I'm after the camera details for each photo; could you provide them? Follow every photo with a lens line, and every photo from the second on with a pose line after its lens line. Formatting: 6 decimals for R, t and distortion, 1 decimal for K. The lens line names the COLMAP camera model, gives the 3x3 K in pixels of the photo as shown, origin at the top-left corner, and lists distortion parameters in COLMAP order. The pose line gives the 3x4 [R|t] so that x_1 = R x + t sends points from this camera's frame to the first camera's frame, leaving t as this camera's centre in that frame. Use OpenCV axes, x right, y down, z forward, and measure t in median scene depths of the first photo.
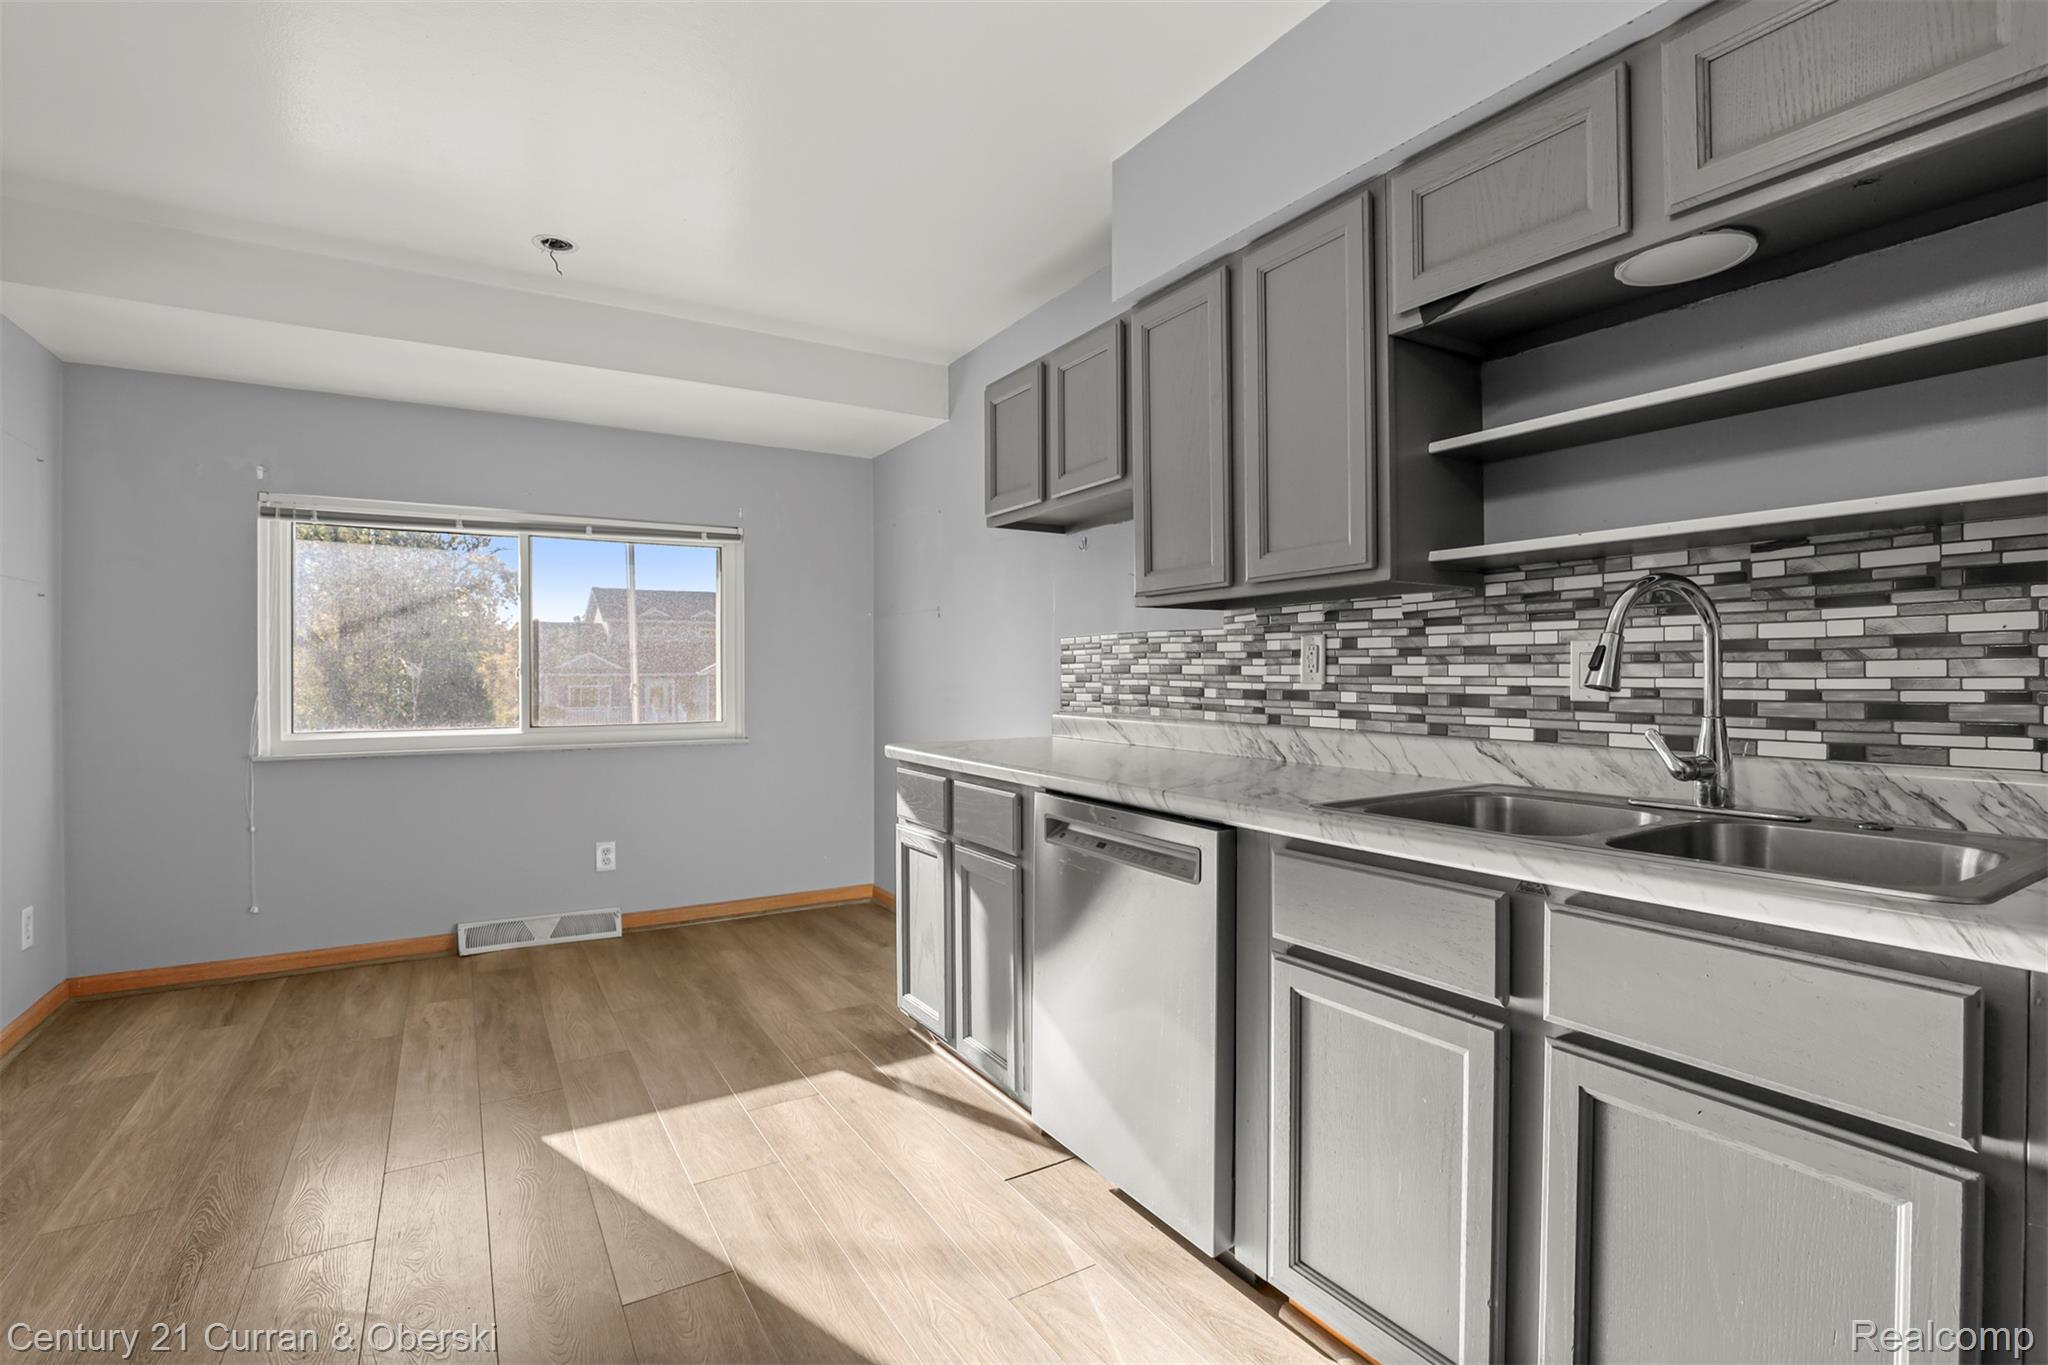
lens RADIAL K [[965.2, 0, 1048.5], [0, 965.2, 687.2], [0, 0, 1]] dist [-0.033188, 0.003728]
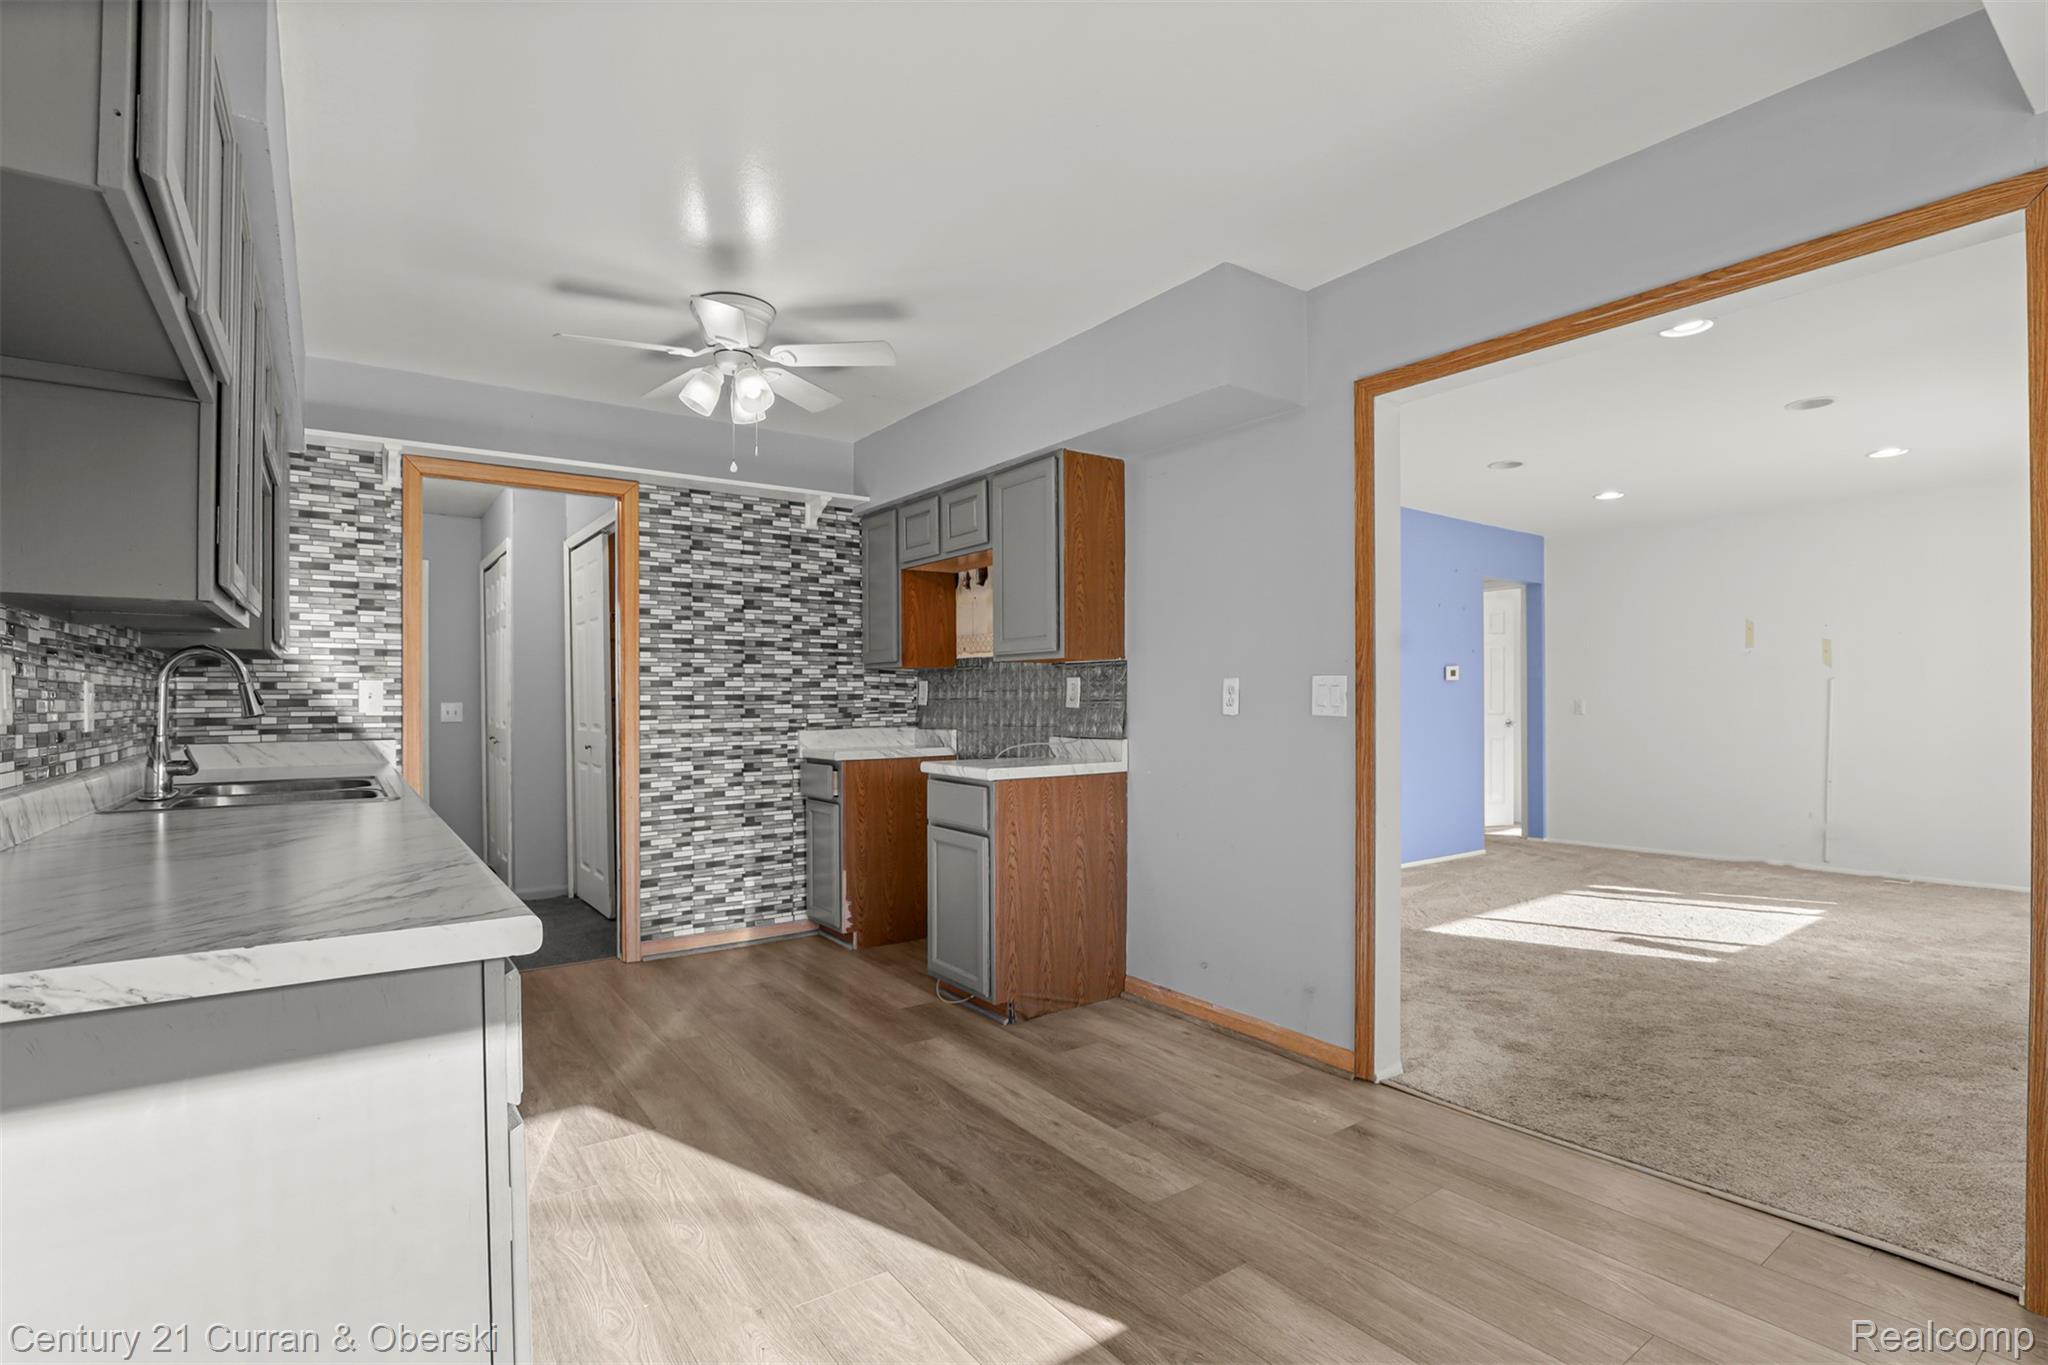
lens RADIAL K [[965.2, 0, 1014.0], [0, 965.2, 711.0], [0, 0, 1]] dist [-0.033188, 0.003728]
pose [[-0.998766, 0.007007, -0.049176, -0.380959], [0.005845, 0.999701, 0.023735, -0.022880], [0.049327, 0.023418, -0.998508, 1.594782]]
